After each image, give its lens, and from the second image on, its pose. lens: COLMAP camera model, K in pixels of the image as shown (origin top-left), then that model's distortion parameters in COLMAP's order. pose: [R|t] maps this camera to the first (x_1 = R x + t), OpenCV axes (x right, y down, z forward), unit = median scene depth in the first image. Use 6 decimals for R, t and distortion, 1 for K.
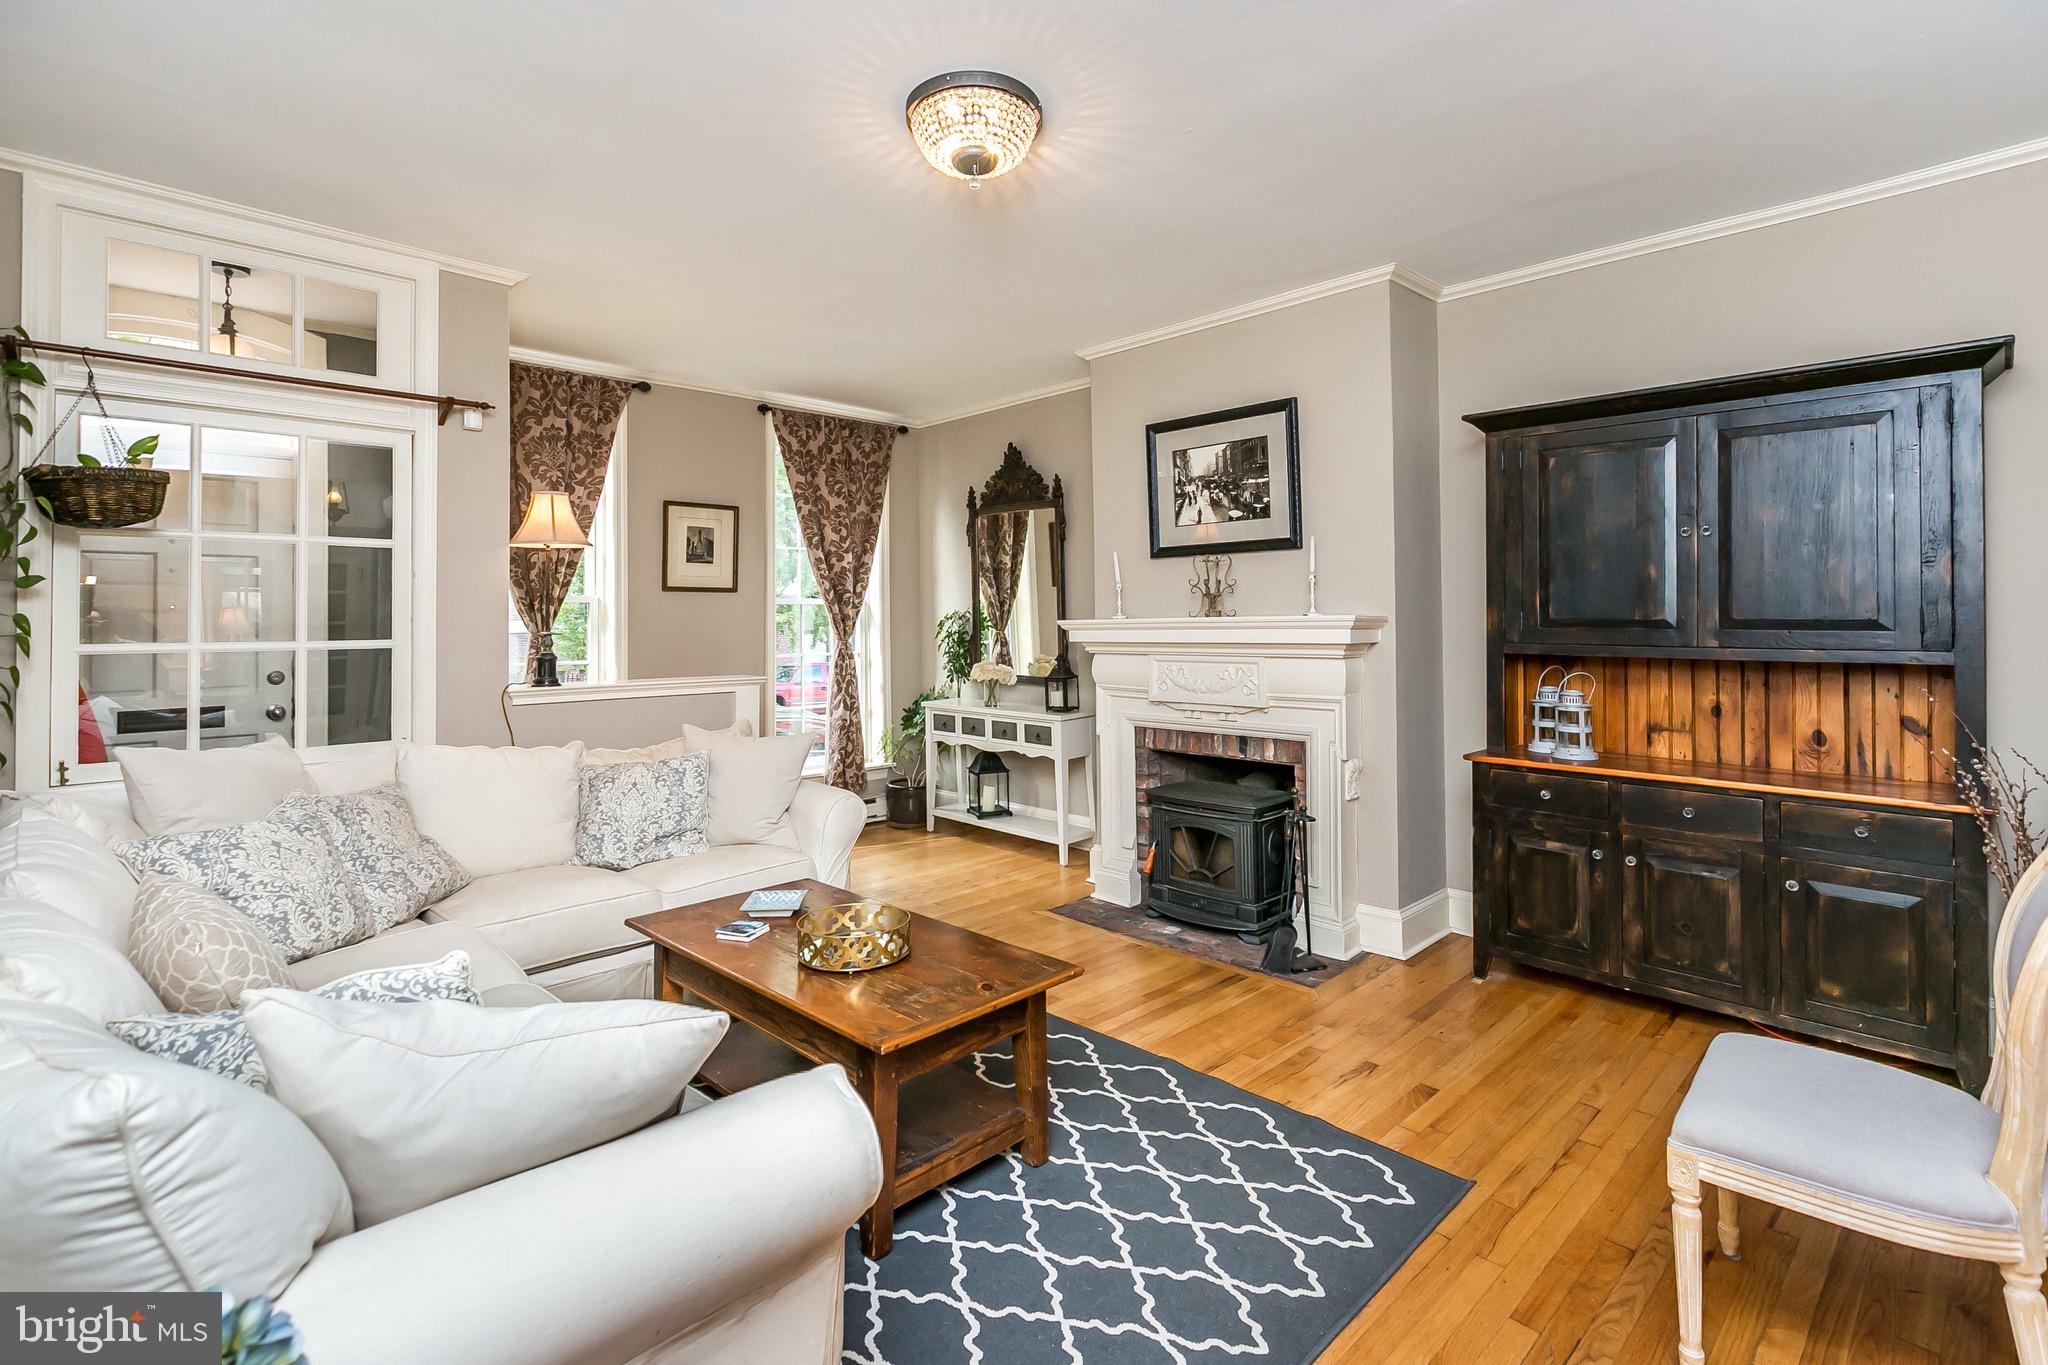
lens RADIAL K [[958.8, 0, 1019.0], [0, 958.8, 606.9], [0, 0, 1]] dist [-0.001626, 0.000101]
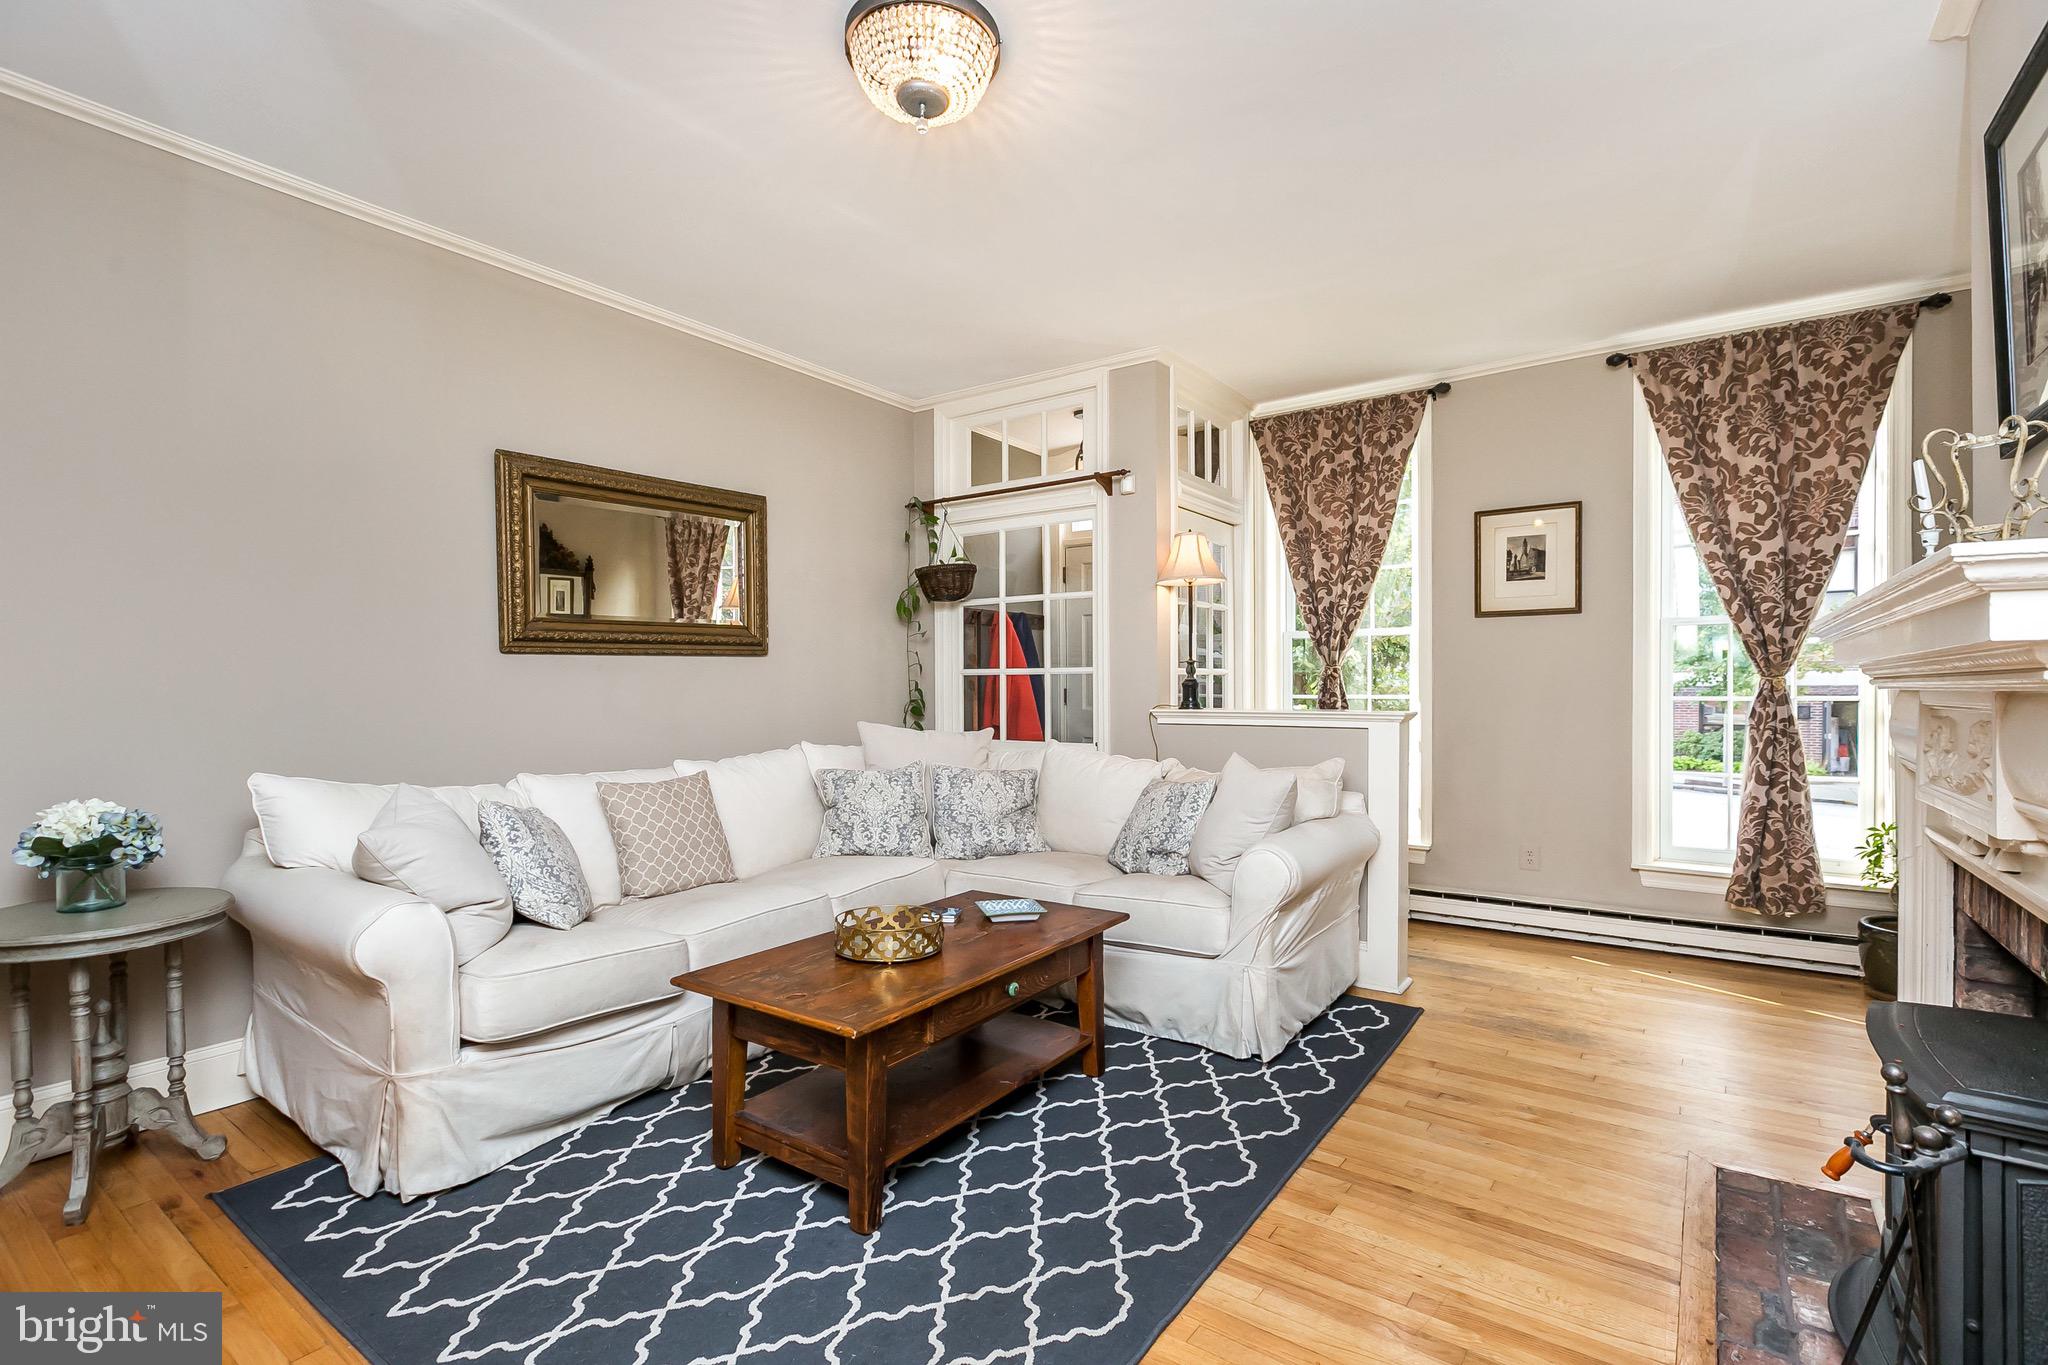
lens RADIAL K [[932.4, 0, 990.0], [0, 932.4, 693.1], [0, 0, 1]] dist [-0.002107, -0.000368]
pose [[0.169194, 0.013333, -0.985493, 0.375696], [0.016889, 0.999722, 0.016425, 0.029954], [0.985438, -0.019423, 0.168922, 0.416849]]
